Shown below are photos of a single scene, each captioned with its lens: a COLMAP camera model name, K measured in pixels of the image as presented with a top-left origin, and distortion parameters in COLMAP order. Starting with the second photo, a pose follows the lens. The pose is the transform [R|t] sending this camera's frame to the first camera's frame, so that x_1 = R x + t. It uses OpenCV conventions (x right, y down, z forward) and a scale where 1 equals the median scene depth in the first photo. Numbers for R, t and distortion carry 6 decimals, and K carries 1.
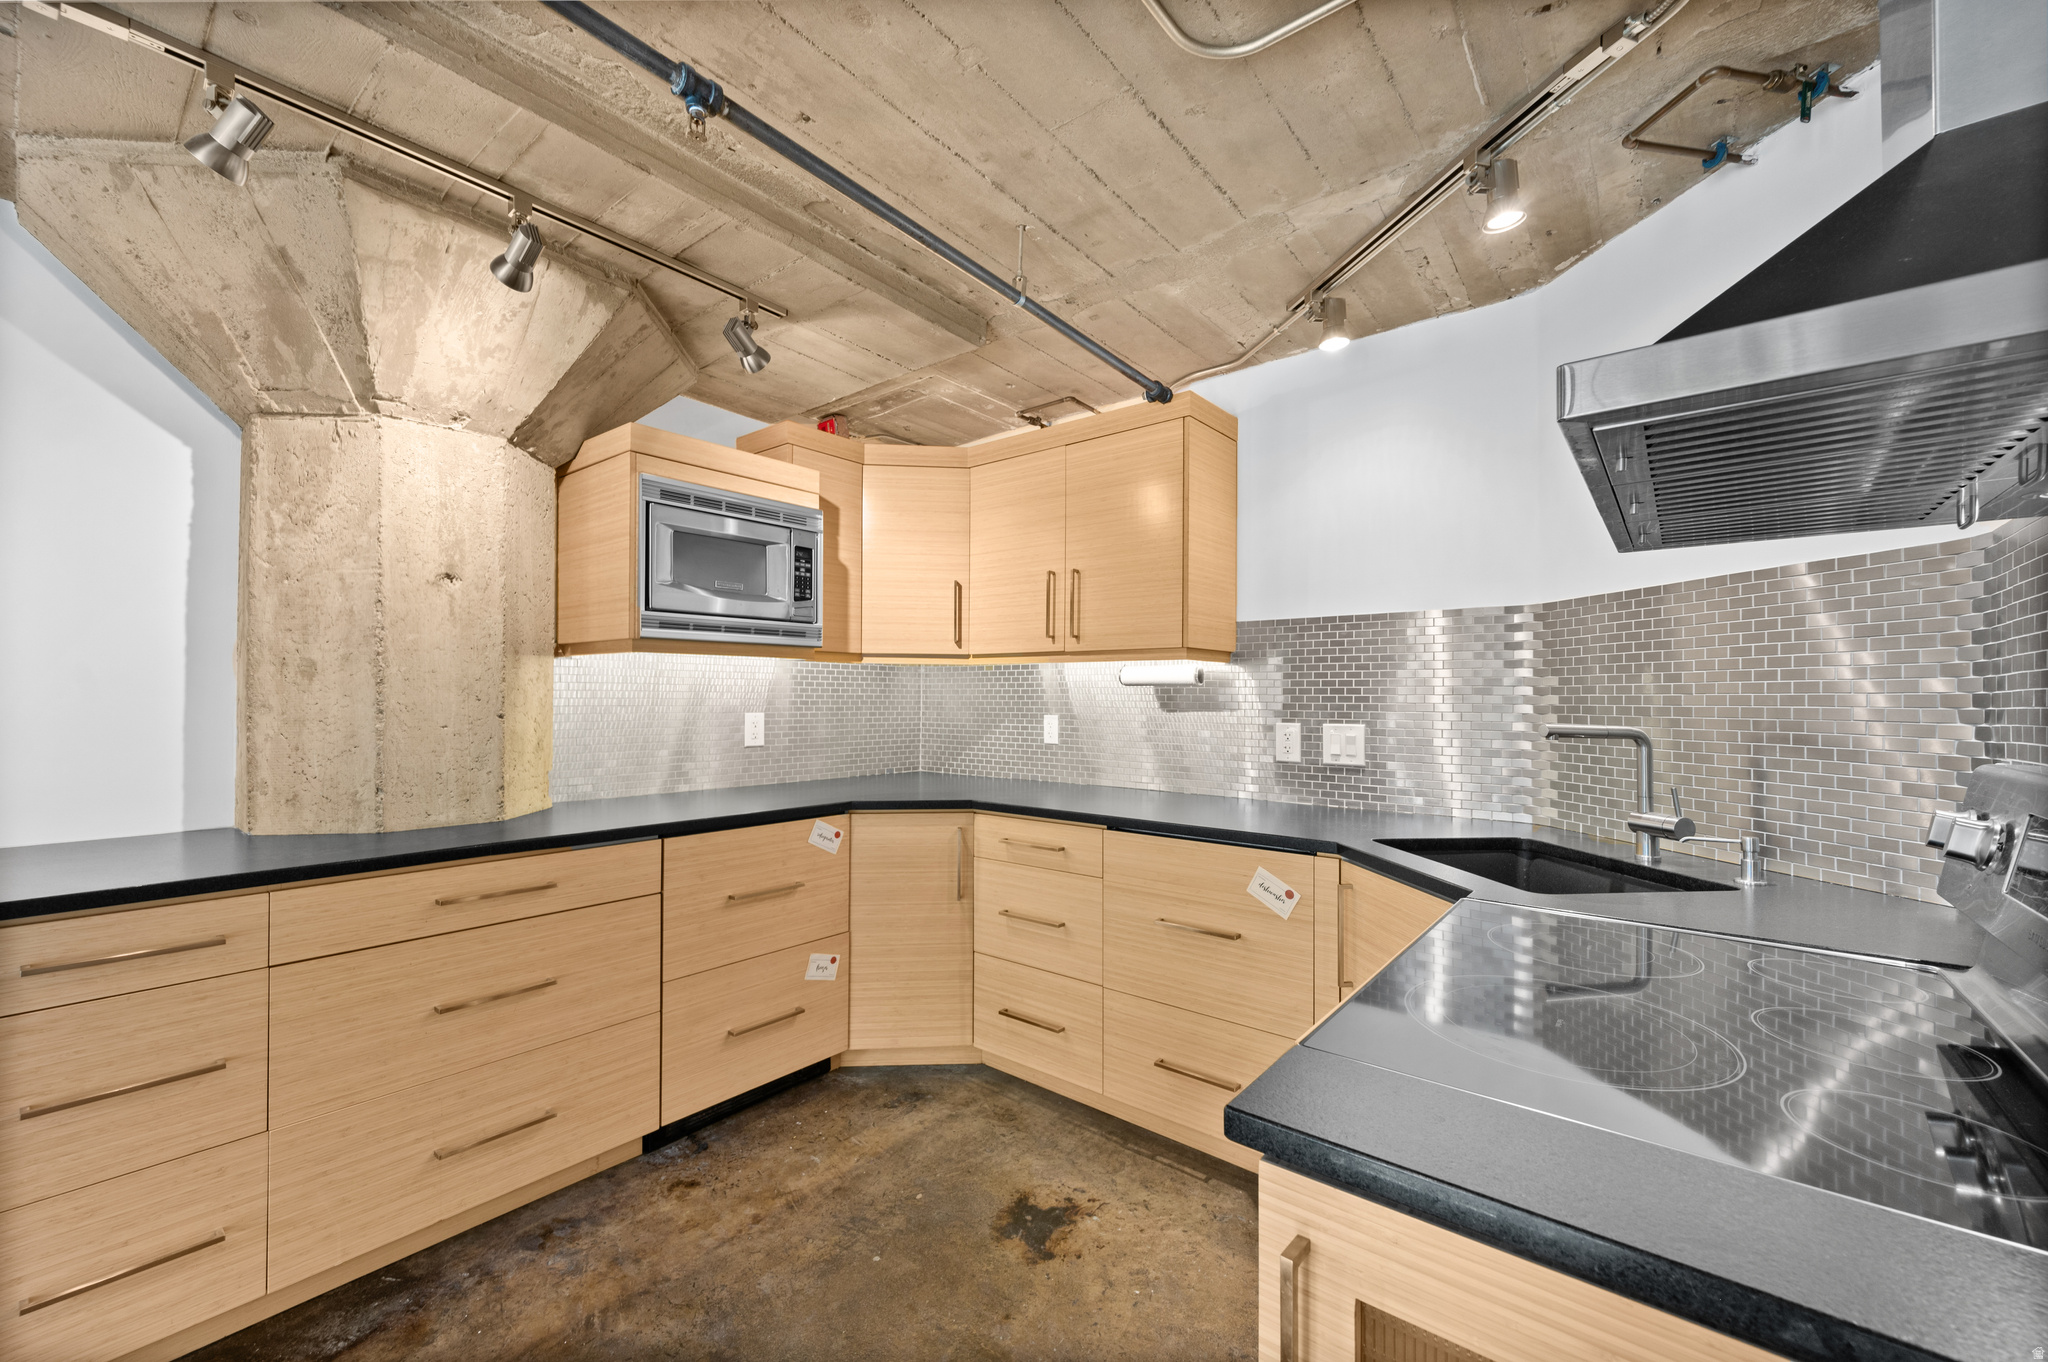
lens RADIAL K [[811.3, 0, 1029.6], [0, 811.3, 692.0], [0, 0, 1]] dist [0.000473, -0.000616]
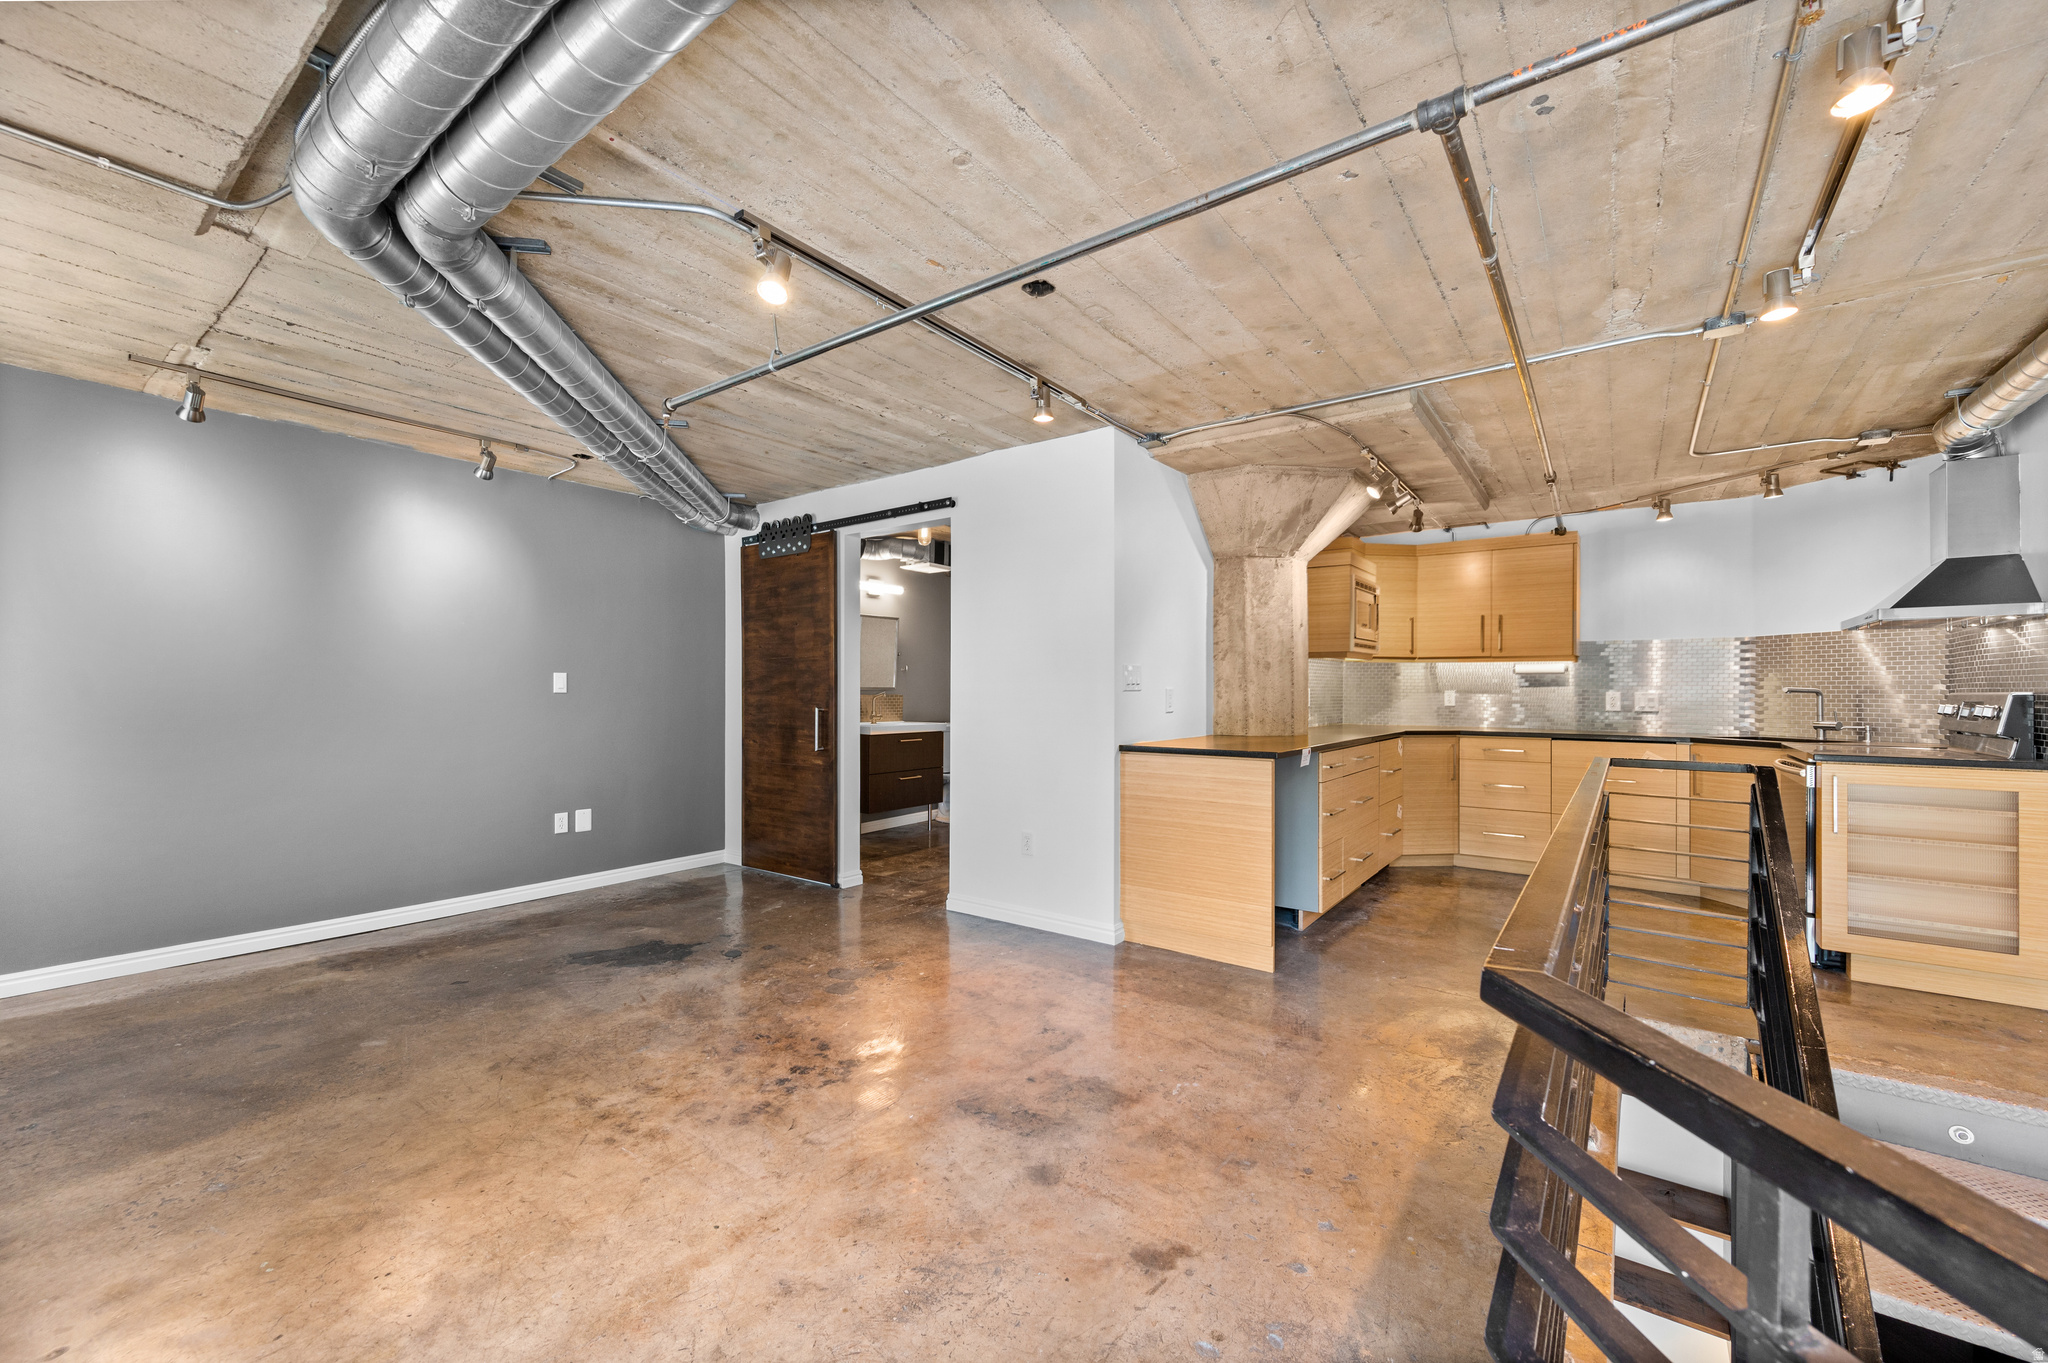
lens RADIAL K [[811.3, 0, 1029.6], [0, 811.3, 692.5], [0, 0, 1]] dist [0.000473, -0.000616]
pose [[0.999106, -0.001385, 0.042251, -1.547235], [0.001002, 0.999958, 0.009089, 0.024894], [-0.042262, -0.009039, 0.999066, -1.220626]]
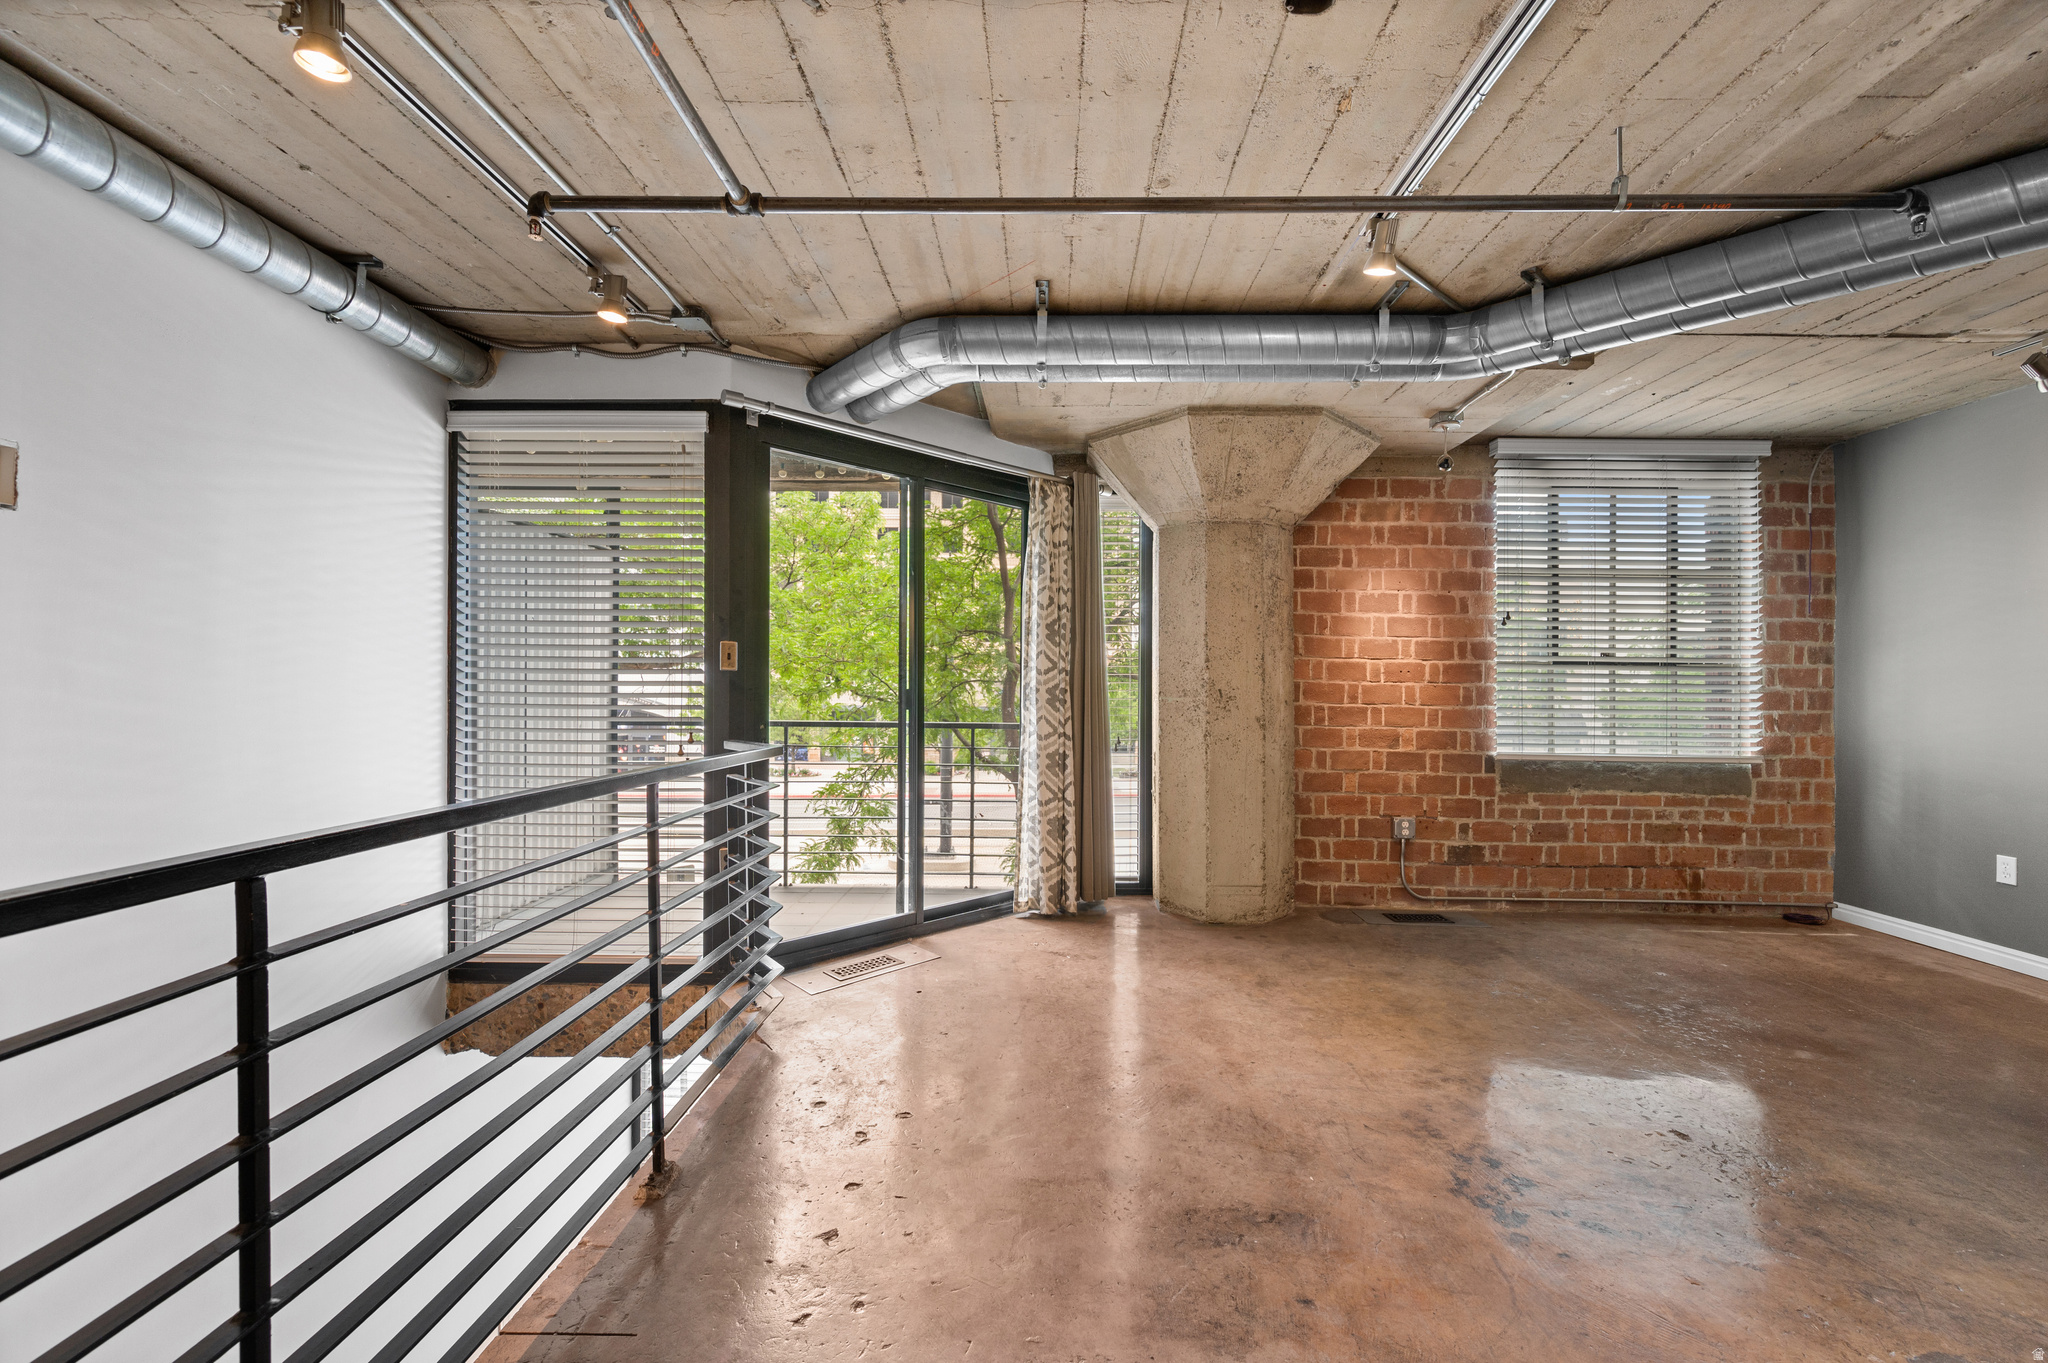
lens RADIAL K [[824.3, 0, 1031.8], [0, 824.3, 682.6], [0, 0, 1]] dist [0.000039, -0.000131]
pose [[-0.792699, -0.016376, -0.609393, -0.853354], [-0.008249, 0.999836, -0.016139, 0.062703], [0.609557, -0.007767, -0.792704, 0.377882]]
